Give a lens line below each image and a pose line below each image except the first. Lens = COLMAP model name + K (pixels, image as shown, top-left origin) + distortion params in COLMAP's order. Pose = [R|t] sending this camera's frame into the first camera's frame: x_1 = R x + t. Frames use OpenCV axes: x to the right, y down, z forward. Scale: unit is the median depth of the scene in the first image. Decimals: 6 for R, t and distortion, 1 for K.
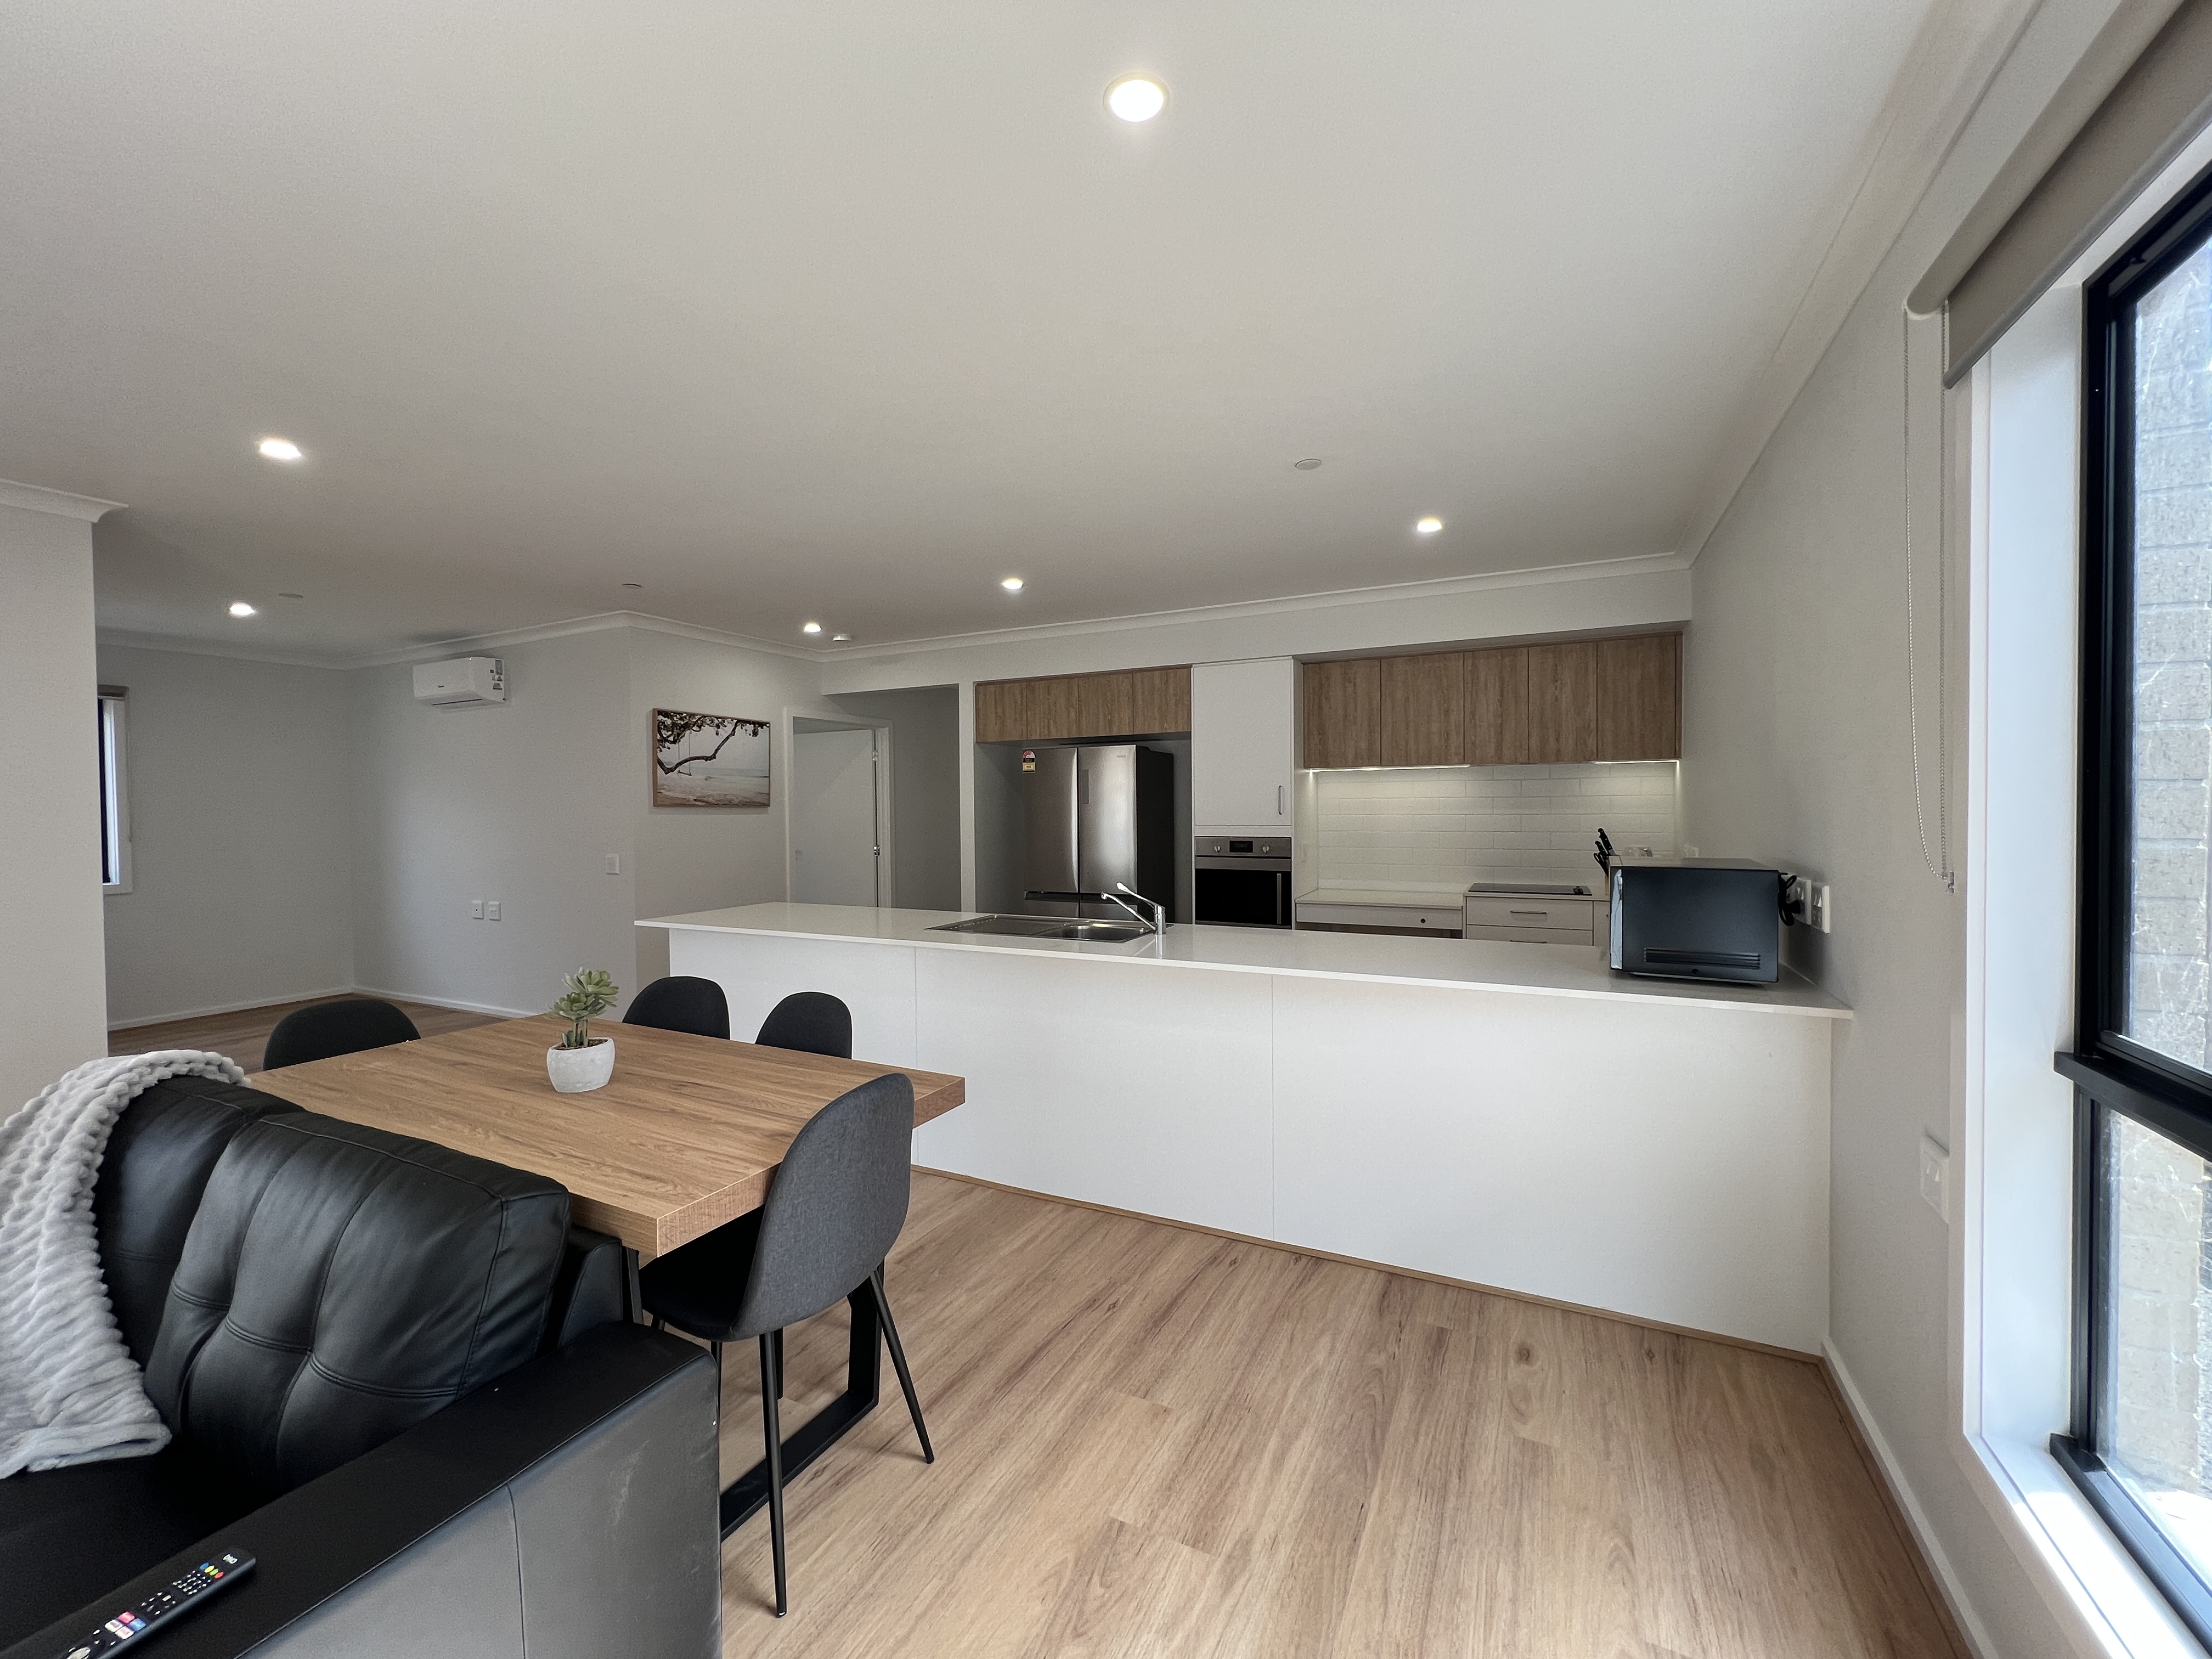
lens RADIAL K [[877.2, 0, 1105.3], [0, 877.2, 827.1], [0, 0, 1]] dist [-0.000295, 0.000012]
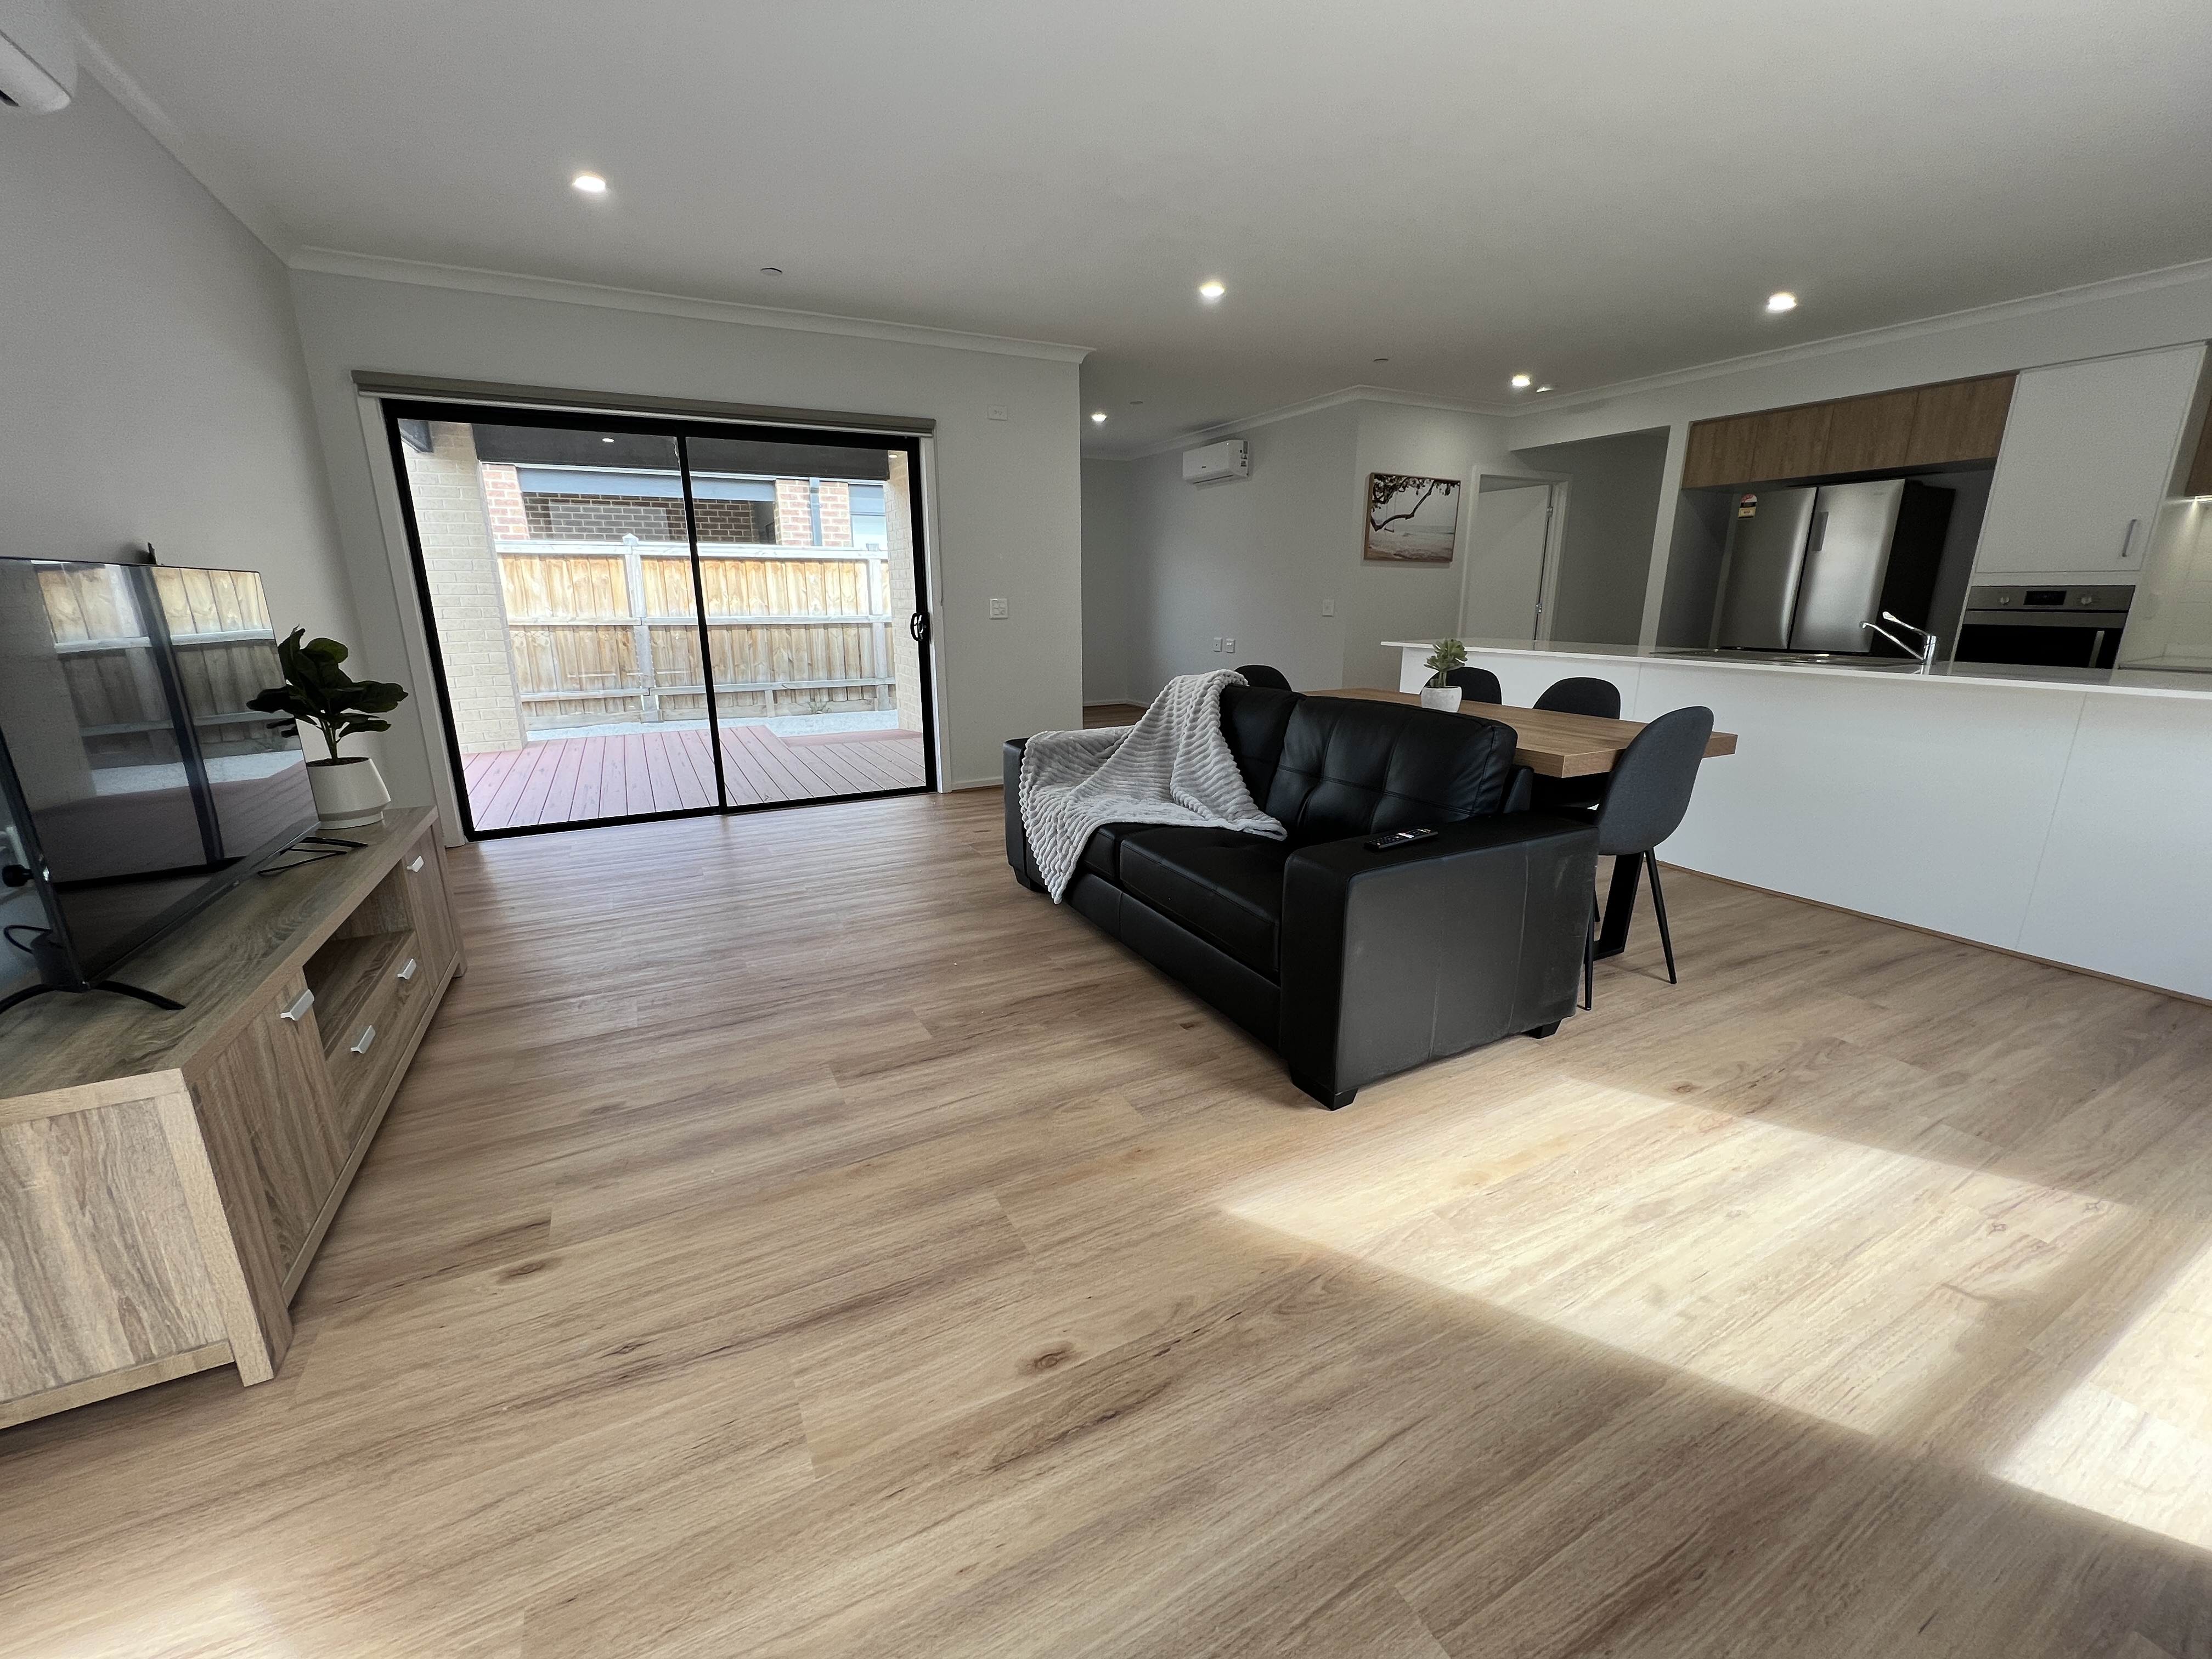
lens RADIAL K [[877.2, 0, 1114.9], [0, 877.2, 819.0], [0, 0, 1]] dist [-0.000295, 0.000012]
pose [[0.810544, 0.154966, -0.564805, -0.065851], [-0.019211, 0.970876, 0.238812, 0.048213], [0.585363, -0.182717, 0.789914, -0.252320]]
